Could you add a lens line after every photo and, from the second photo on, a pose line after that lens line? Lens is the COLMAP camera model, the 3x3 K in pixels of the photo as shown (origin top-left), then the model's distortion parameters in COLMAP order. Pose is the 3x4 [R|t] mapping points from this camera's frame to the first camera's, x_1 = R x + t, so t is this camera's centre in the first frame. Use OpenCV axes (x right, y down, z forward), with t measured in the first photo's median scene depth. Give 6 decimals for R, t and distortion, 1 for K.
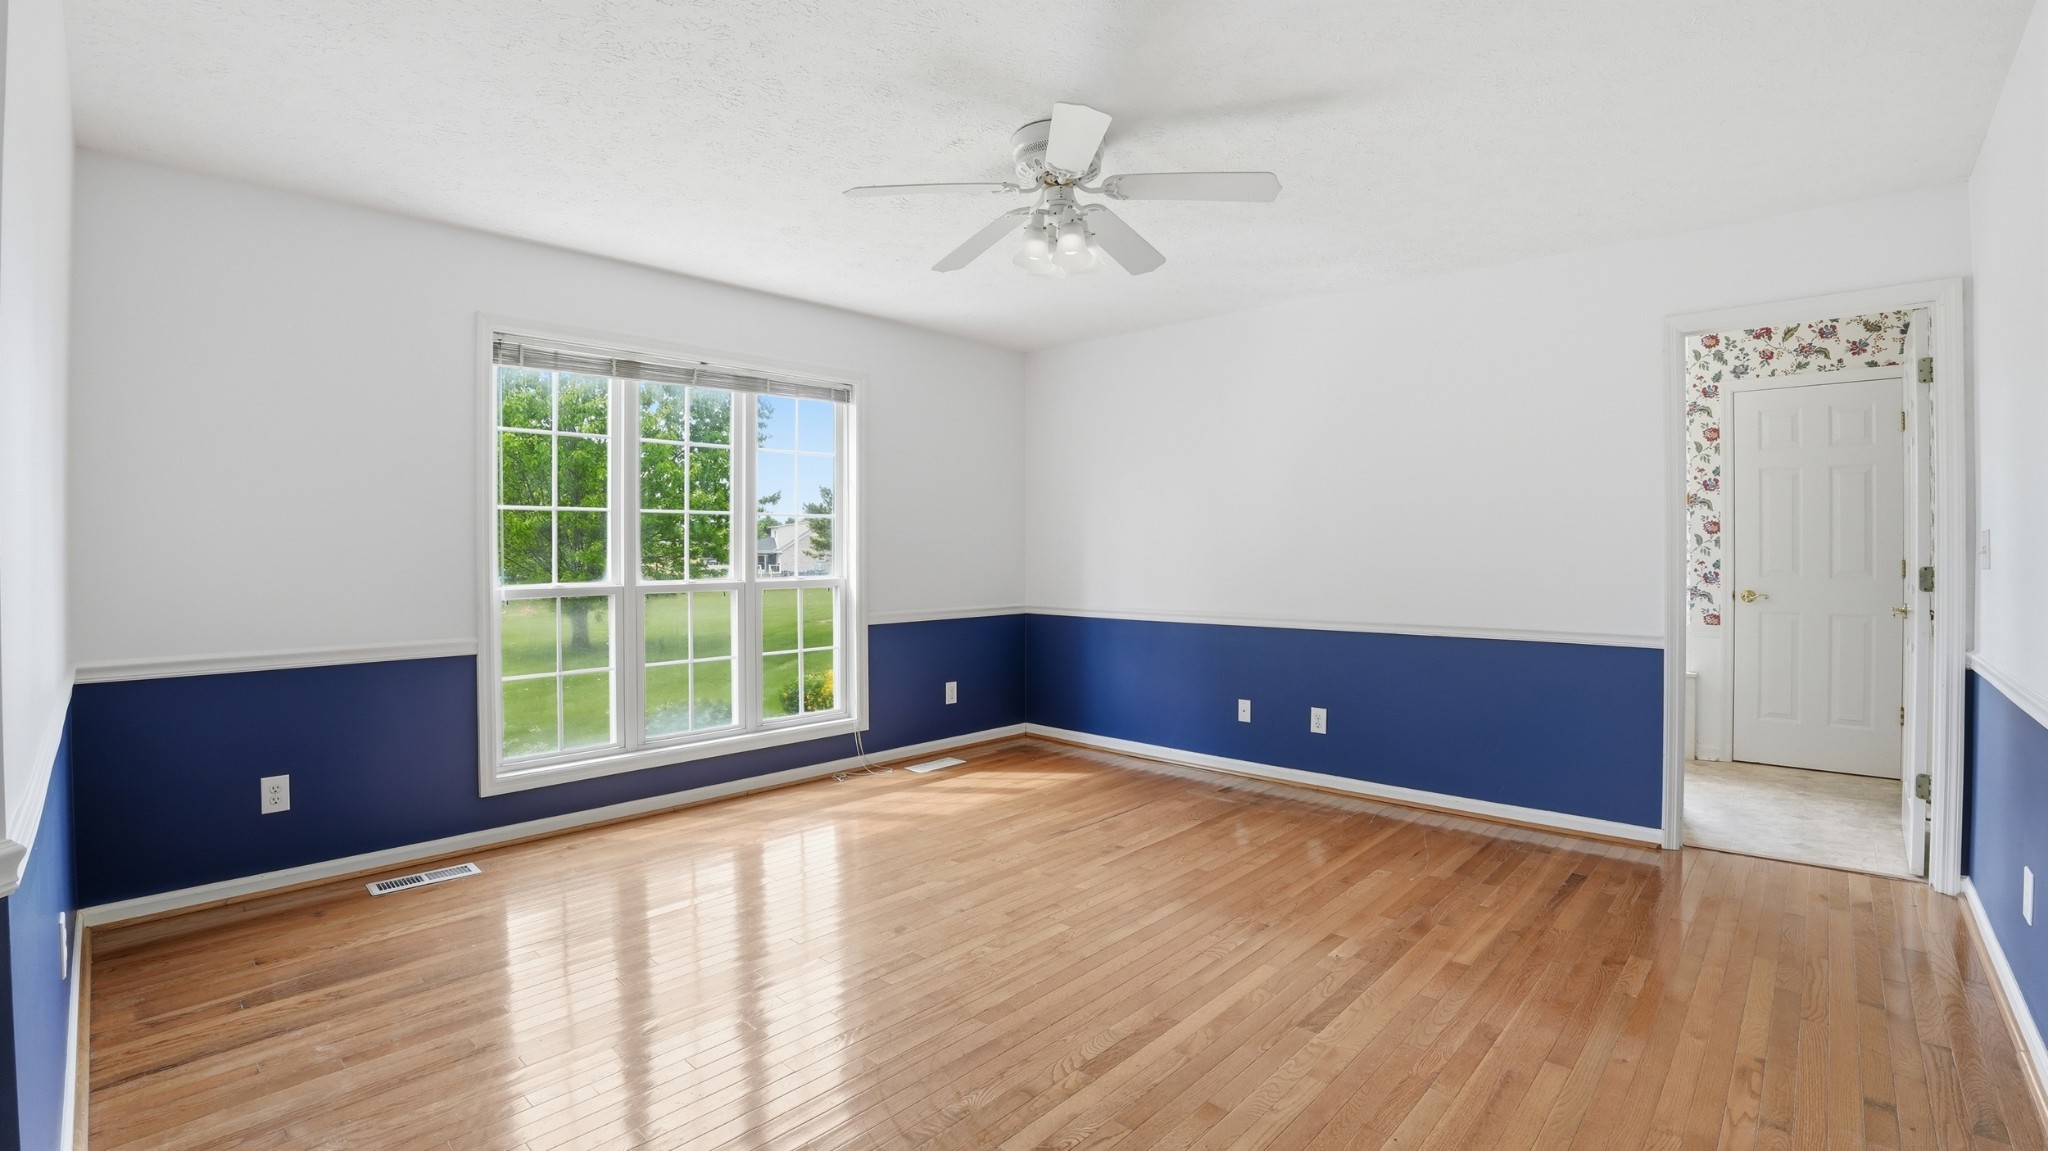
lens RADIAL K [[916.3, 0, 1020.9], [0, 916.3, 561.3], [0, 0, 1]] dist [-0.056200, 0.009797]
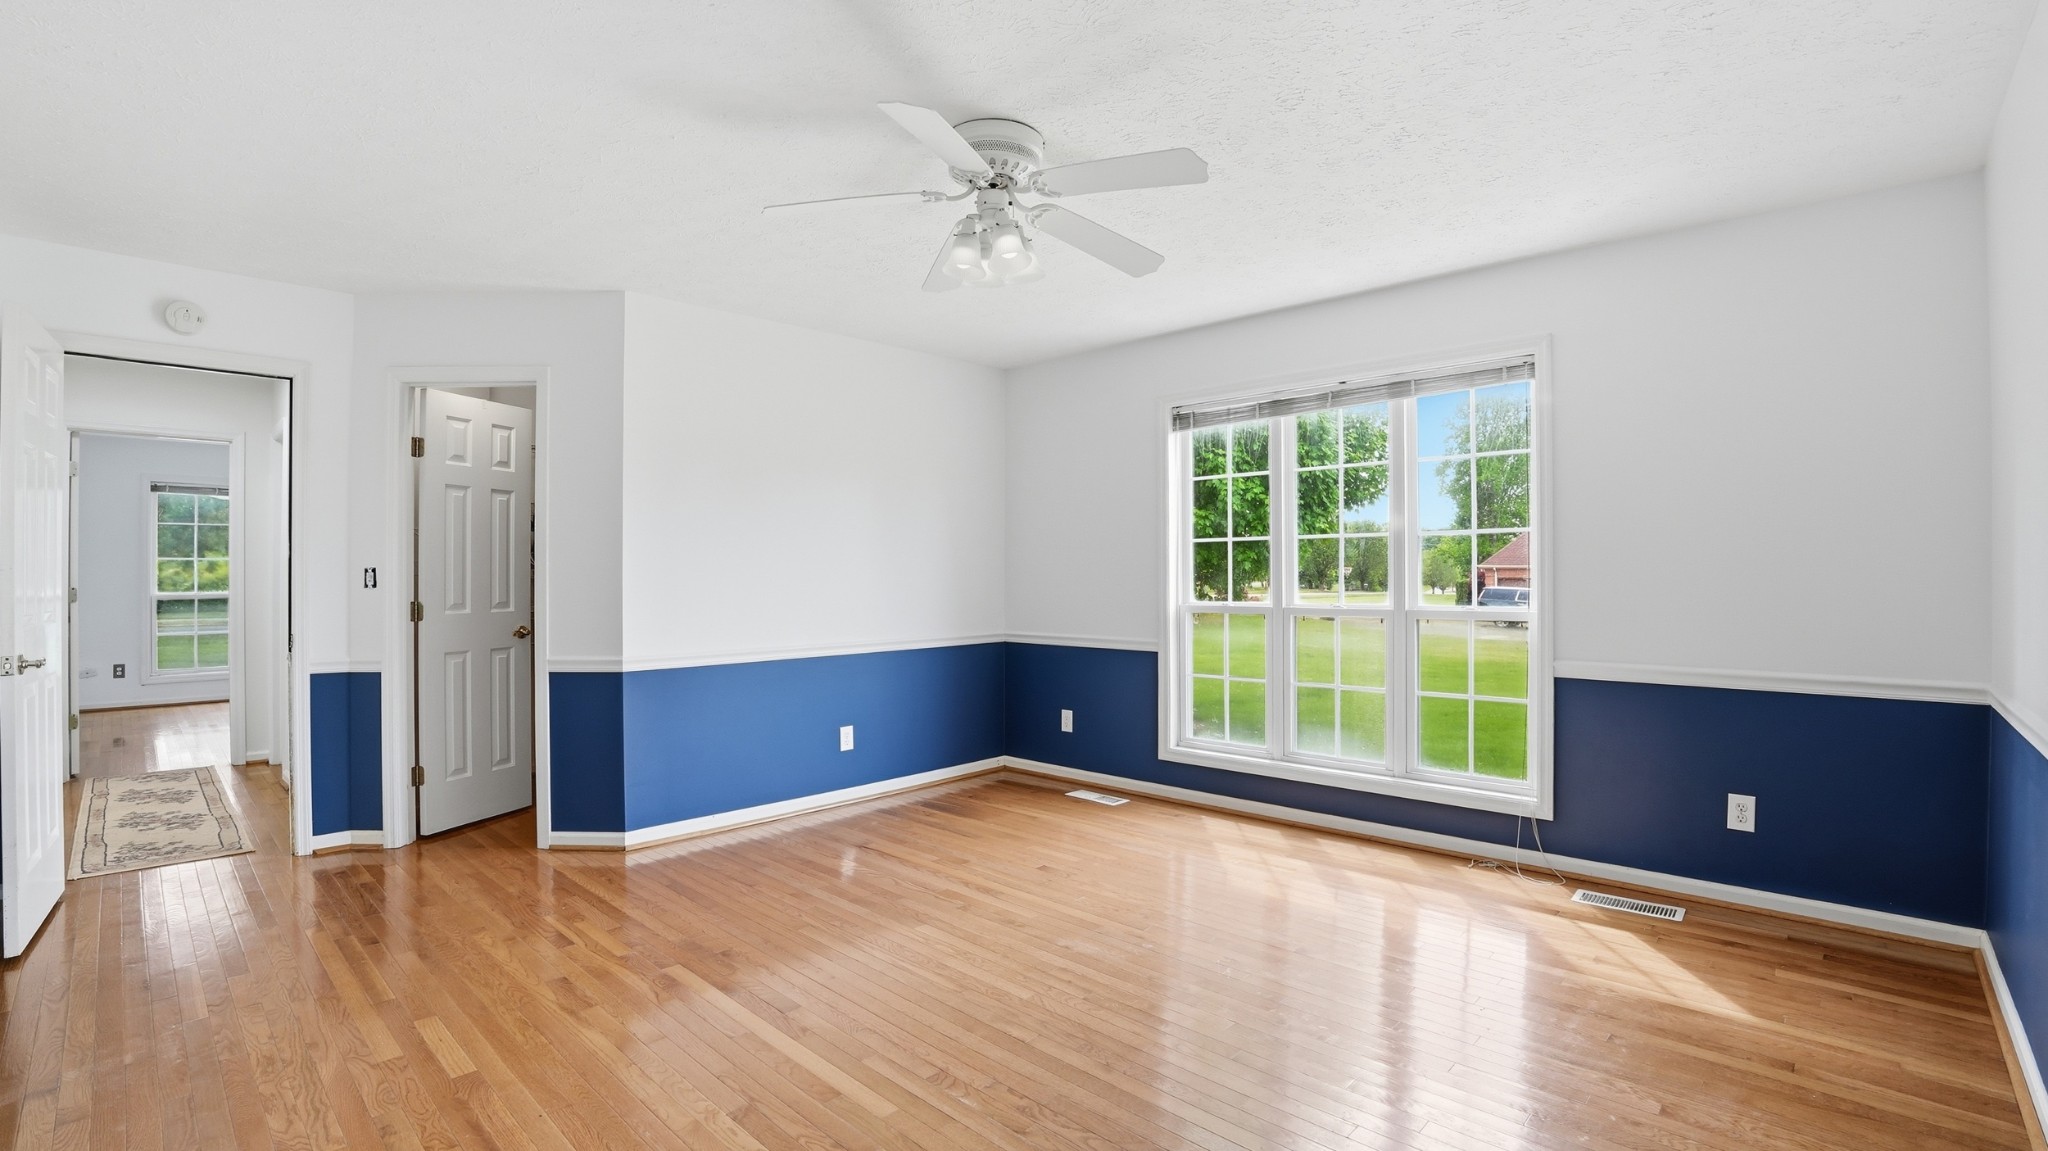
lens RADIAL K [[916.3, 0, 1024.0], [0, 916.3, 575.9], [0, 0, 1]] dist [-0.056200, 0.009797]
pose [[-0.012038, 0.003671, -0.999921, 0.700543], [-0.009703, 0.999946, 0.003788, -0.011760], [0.999880, 0.009748, -0.012001, 0.746242]]
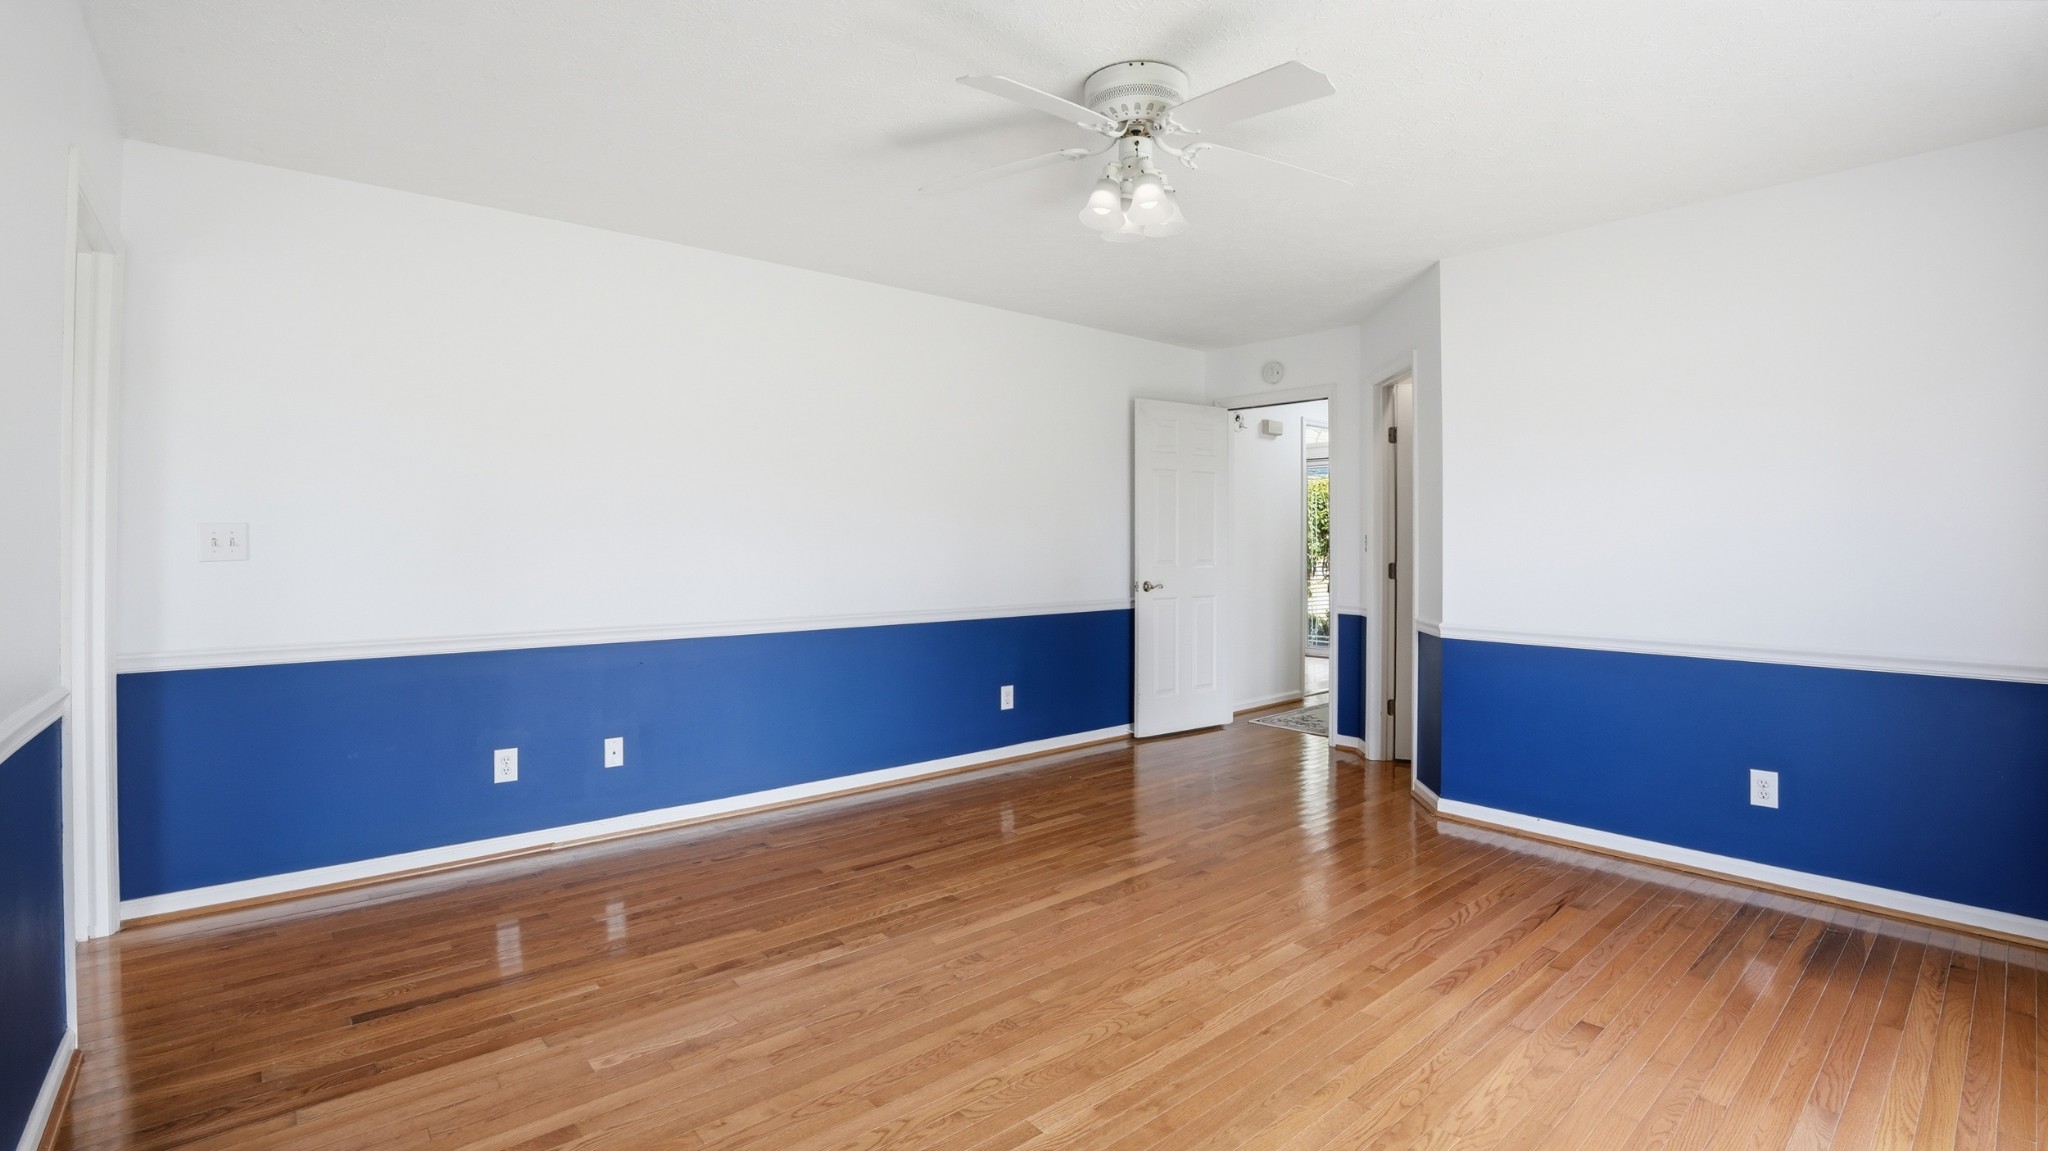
lens RADIAL K [[916.3, 0, 1040.5], [0, 916.3, 535.7], [0, 0, 1]] dist [-0.056200, 0.009797]
pose [[-0.995605, -0.002079, 0.093632, 0.037644], [-0.001321, 0.999966, 0.008159, -0.018801], [-0.093646, 0.007999, -0.995573, 1.351872]]
